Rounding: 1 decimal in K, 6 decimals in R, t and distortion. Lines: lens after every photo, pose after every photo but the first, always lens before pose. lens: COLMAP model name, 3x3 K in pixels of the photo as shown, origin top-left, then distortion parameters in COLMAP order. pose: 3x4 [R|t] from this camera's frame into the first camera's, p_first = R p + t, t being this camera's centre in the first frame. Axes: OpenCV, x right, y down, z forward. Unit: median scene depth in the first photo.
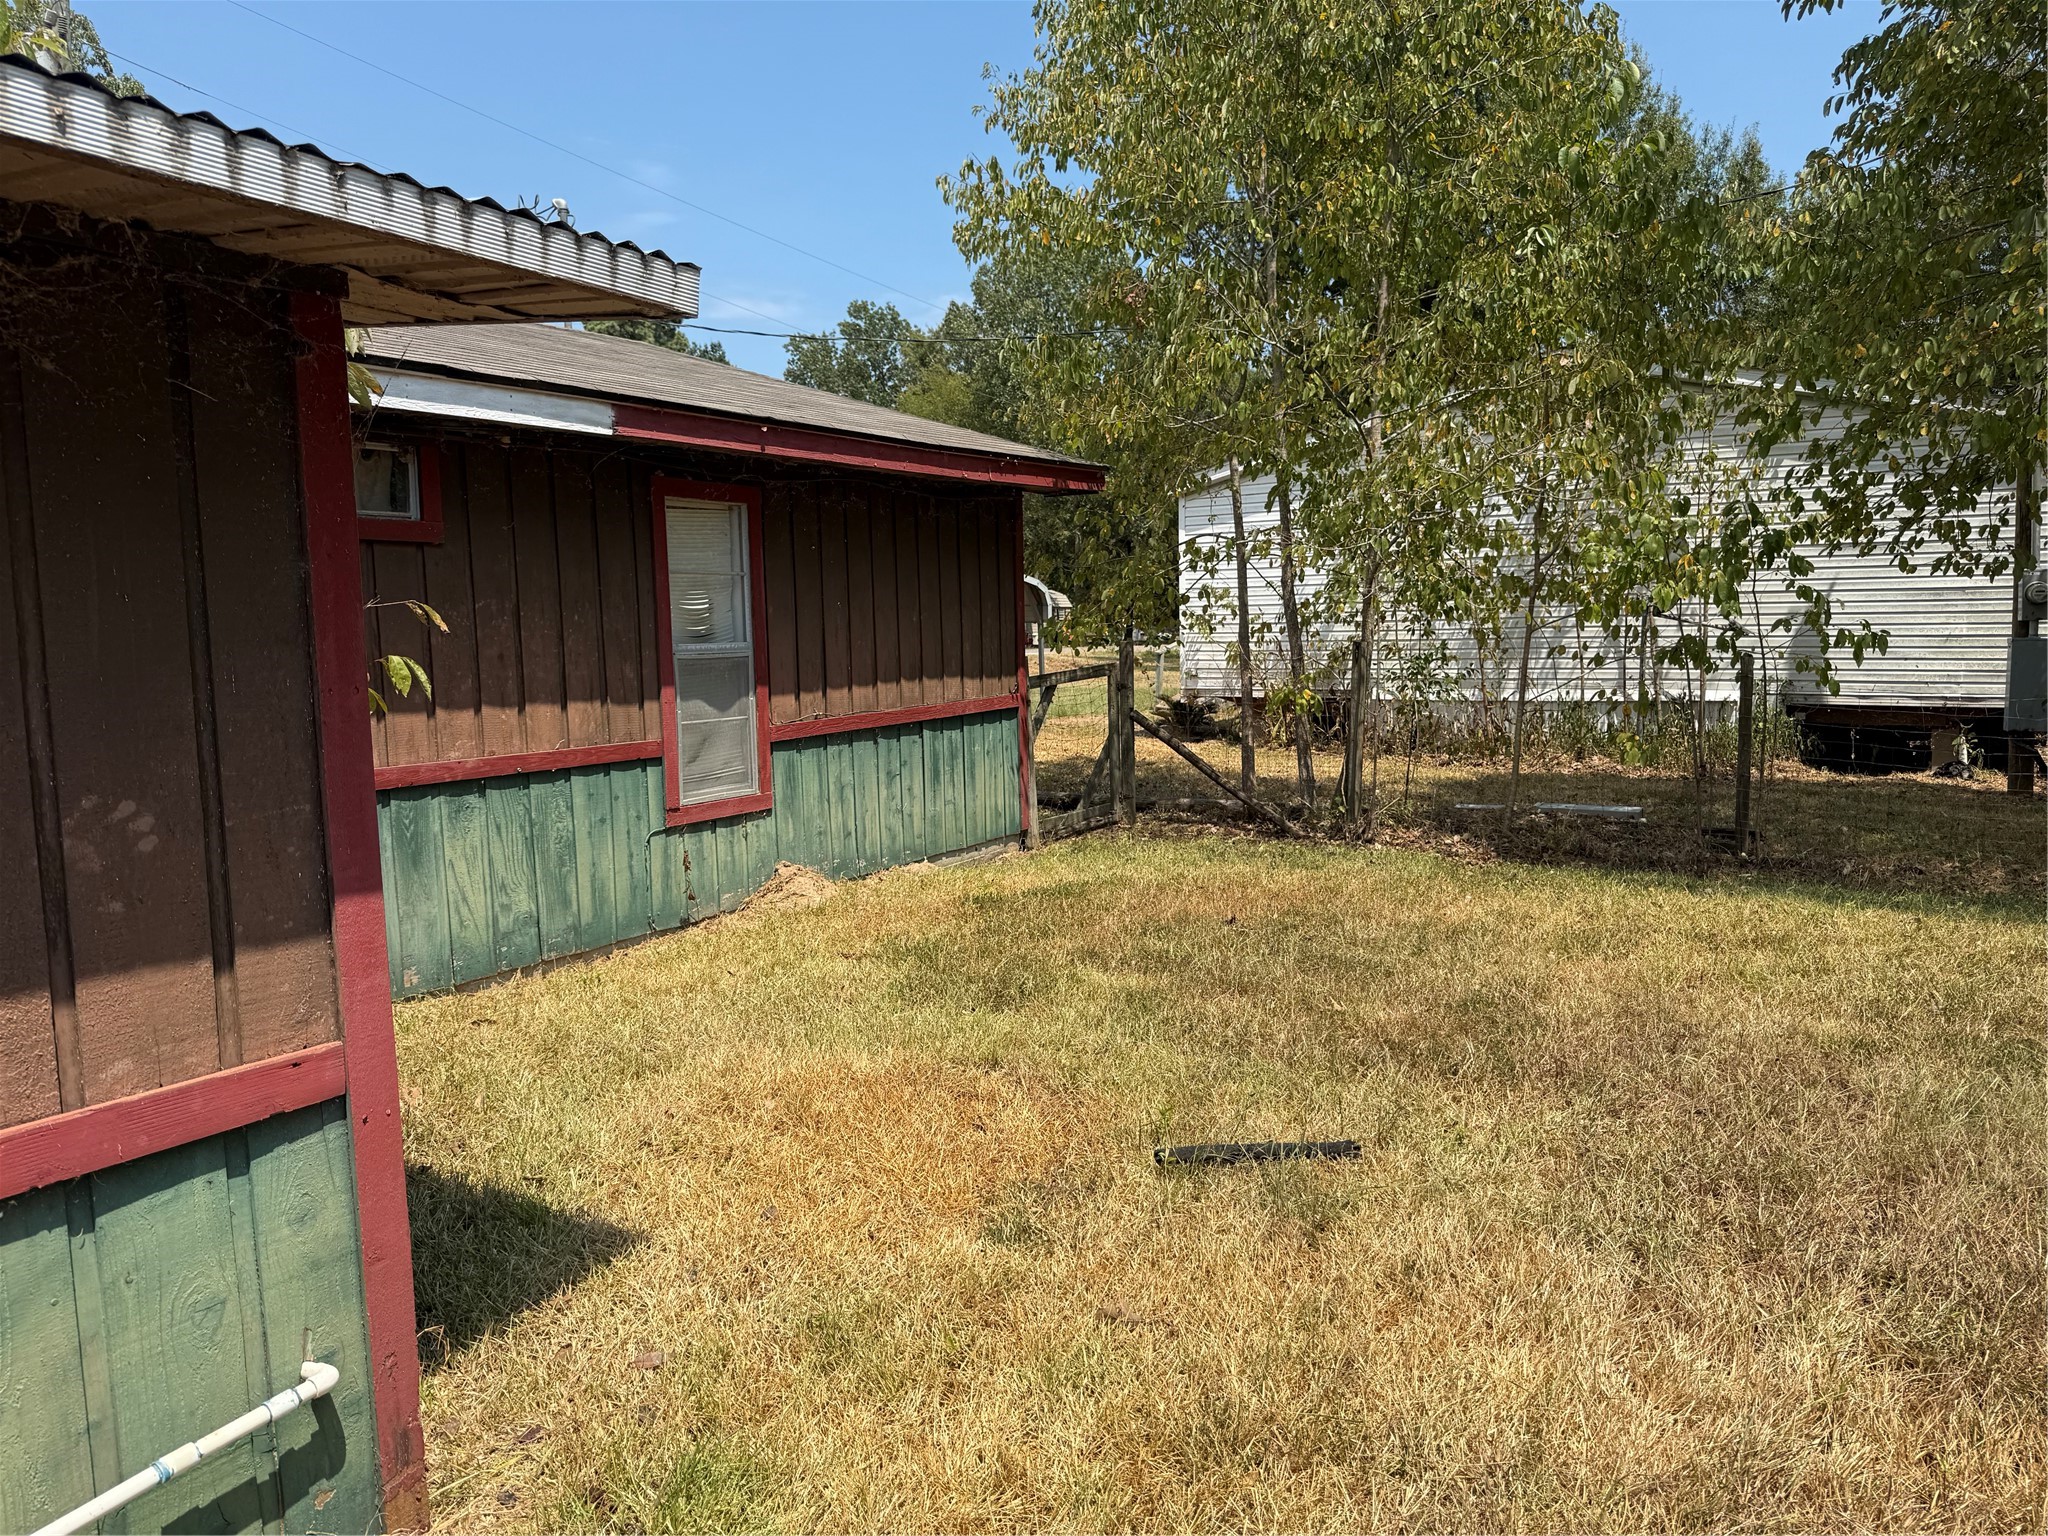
lens RADIAL K [[1430.9, 0, 1031.2], [0, 1430.9, 771.2], [0, 0, 1]] dist [0.009821, -0.022647]
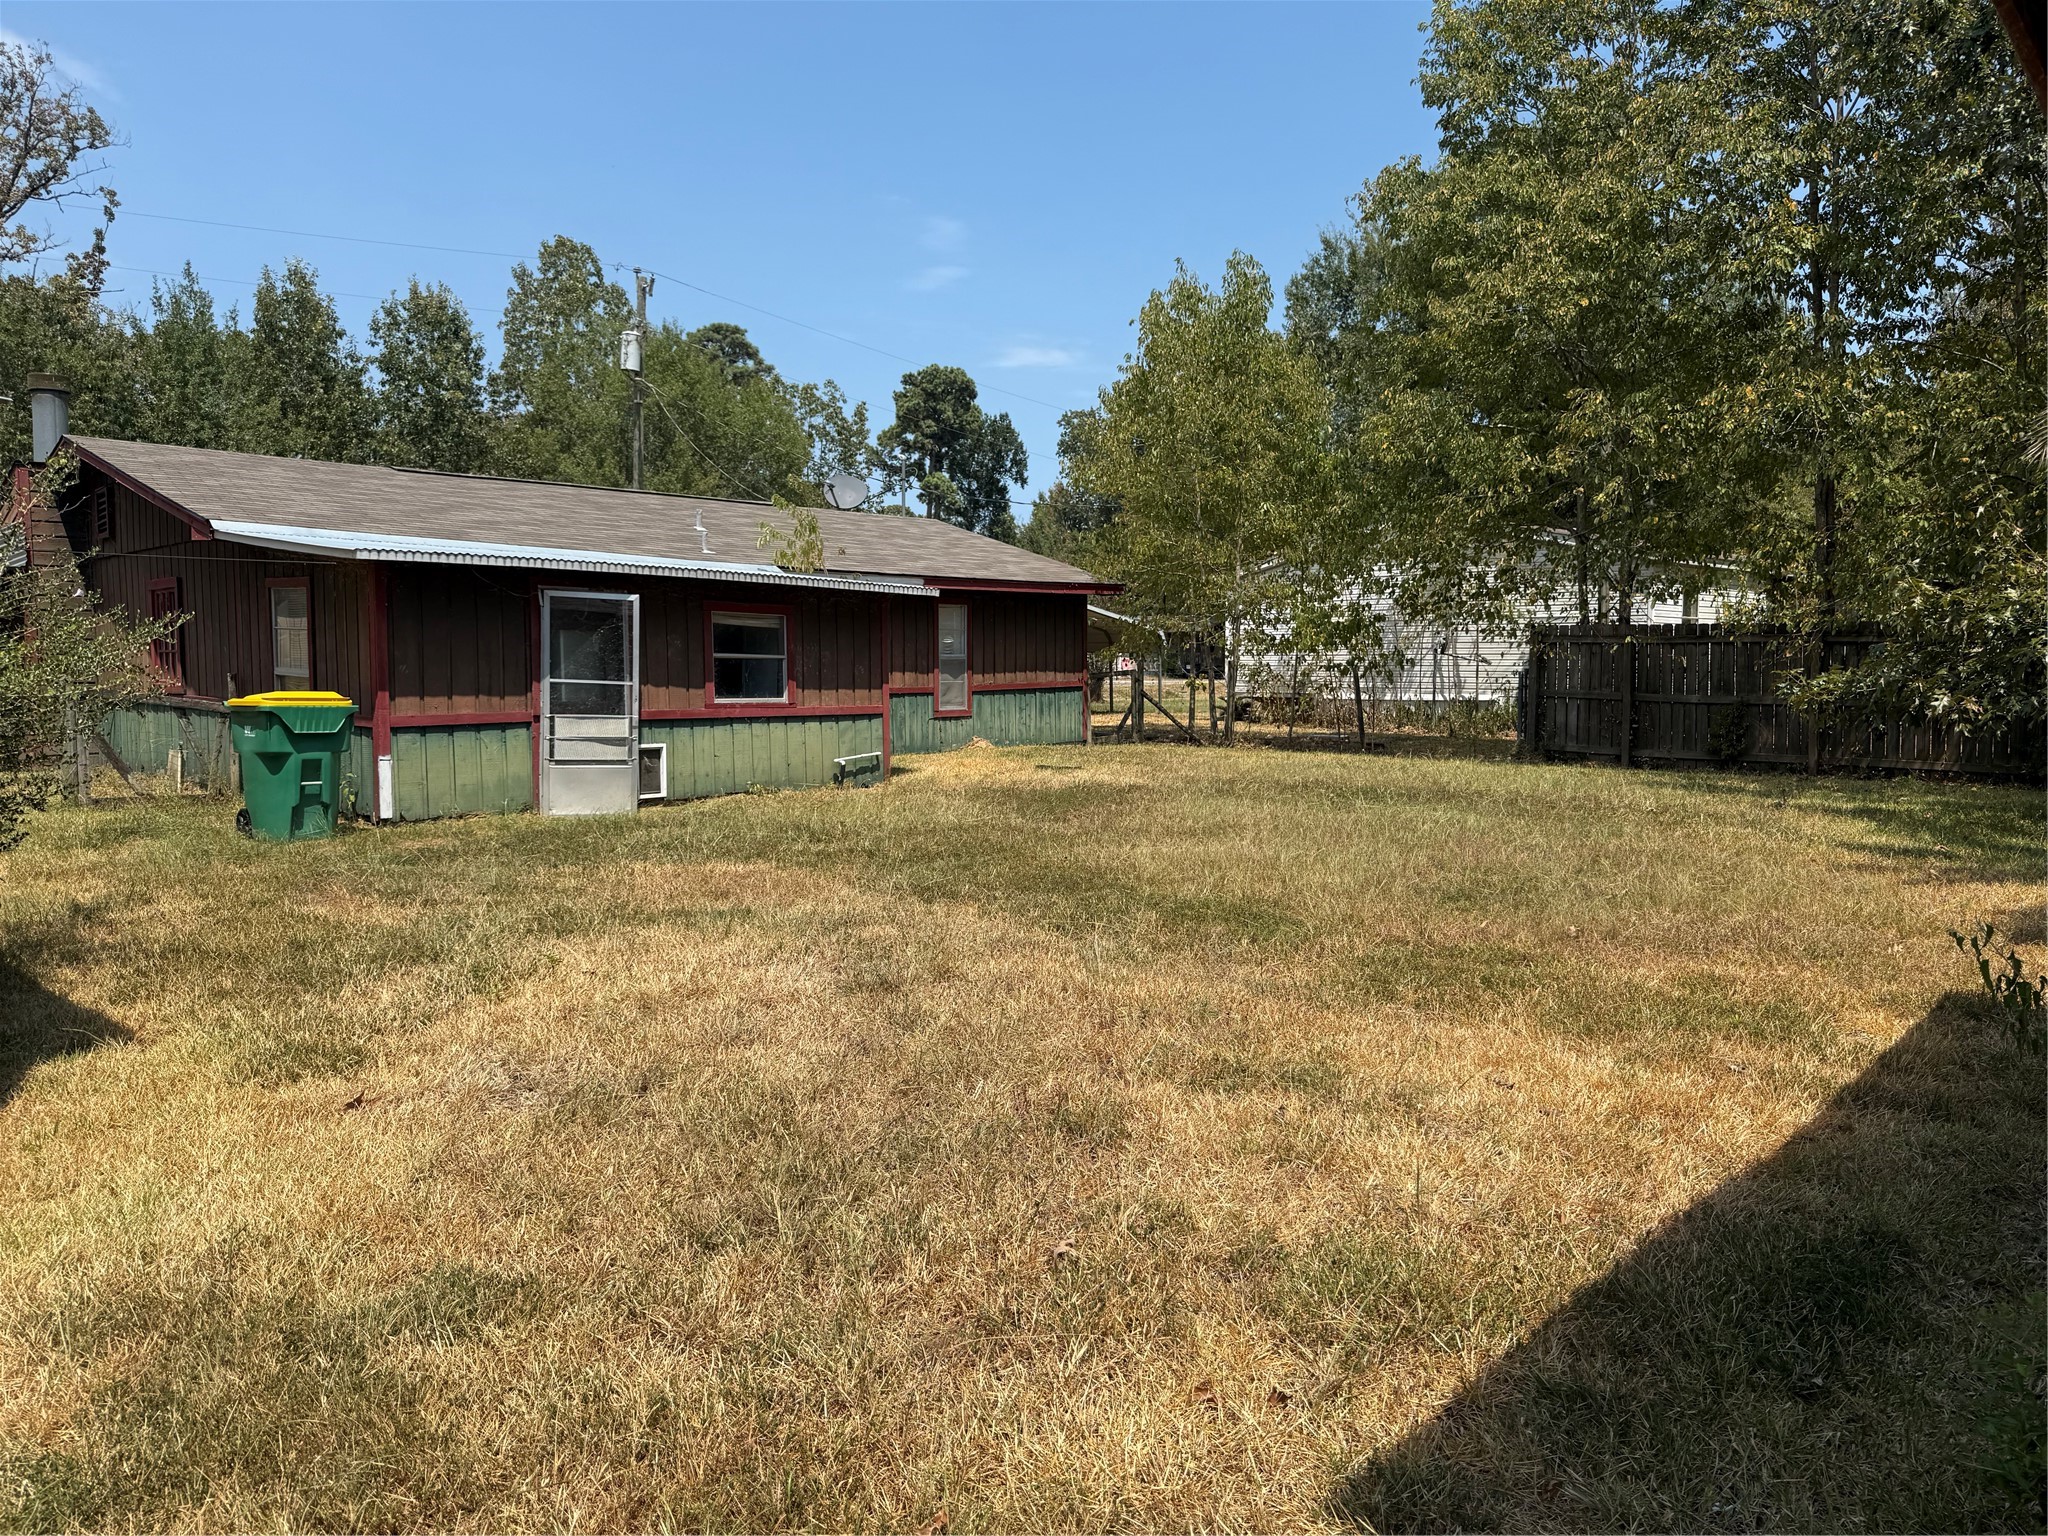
lens RADIAL K [[1430.9, 0, 1021.5], [0, 1430.9, 767.0], [0, 0, 1]] dist [0.009821, -0.022647]
pose [[0.979673, 0.034058, -0.197690, 0.448618], [-0.039566, 0.998929, -0.023977, 0.183402], [0.196662, 0.031311, 0.979971, -1.633228]]
